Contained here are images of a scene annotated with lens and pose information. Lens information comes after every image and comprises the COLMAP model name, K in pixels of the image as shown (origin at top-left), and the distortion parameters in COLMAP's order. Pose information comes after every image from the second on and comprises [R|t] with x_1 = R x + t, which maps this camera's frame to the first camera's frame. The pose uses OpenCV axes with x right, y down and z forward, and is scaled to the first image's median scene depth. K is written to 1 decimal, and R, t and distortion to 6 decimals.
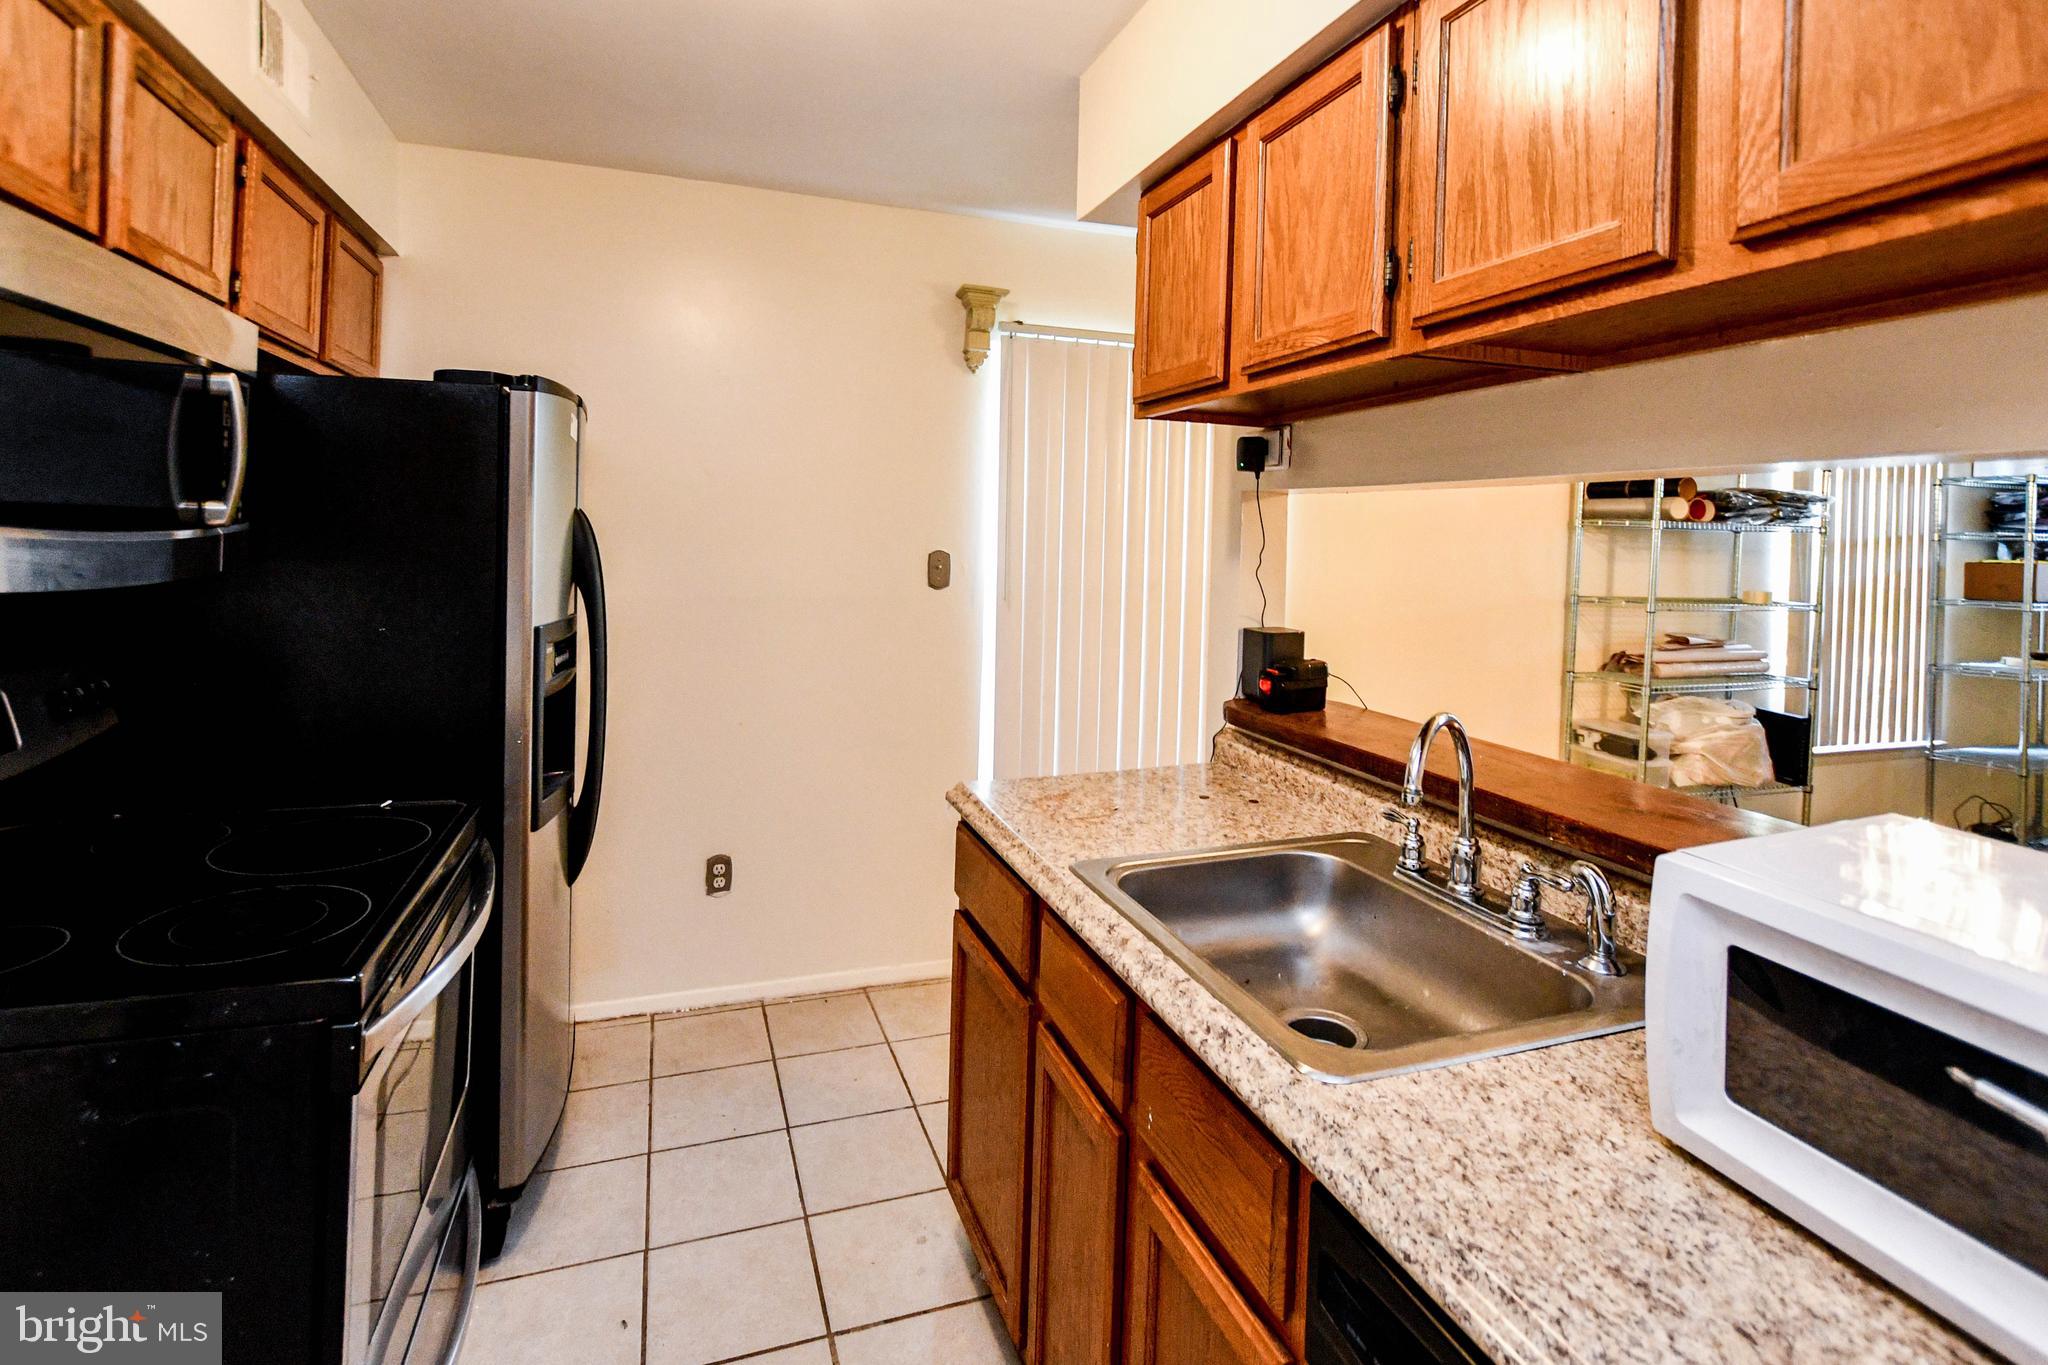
lens RADIAL K [[968.3, 0, 1026.5], [0, 968.3, 535.4], [0, 0, 1]] dist [-0.009039, 0.000664]
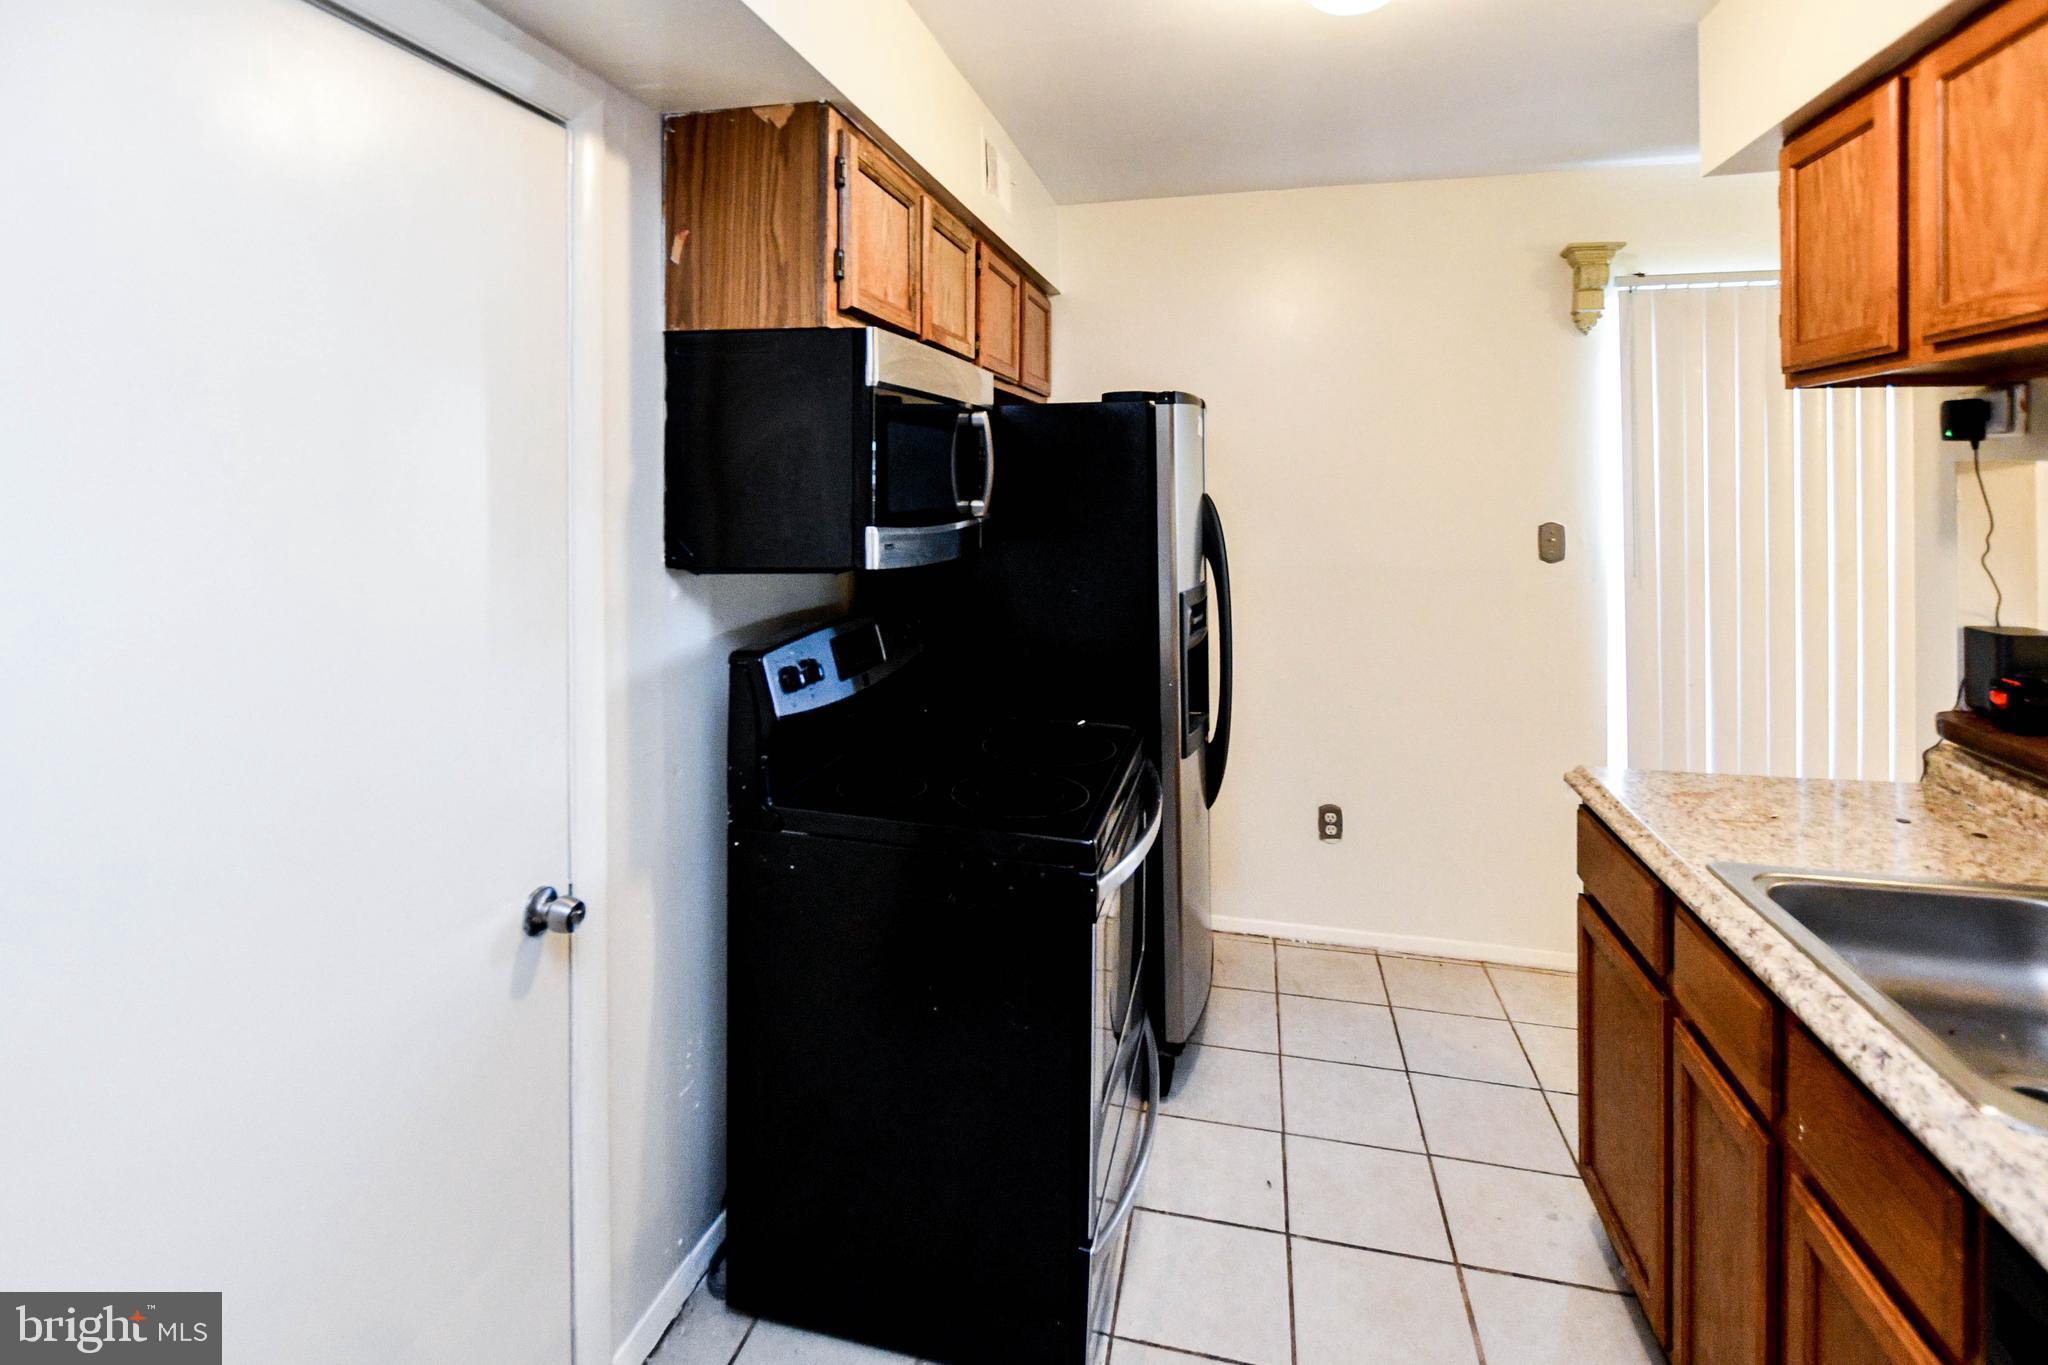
lens RADIAL K [[949.0, 0, 1014.4], [0, 949.0, 476.2], [0, 0, 1]] dist [-0.002130, 0.000238]
pose [[0.819415, -0.035043, -0.572128, 0.025714], [0.024313, 0.999356, -0.026389, -0.034063], [0.572684, 0.007714, 0.819740, -0.149786]]
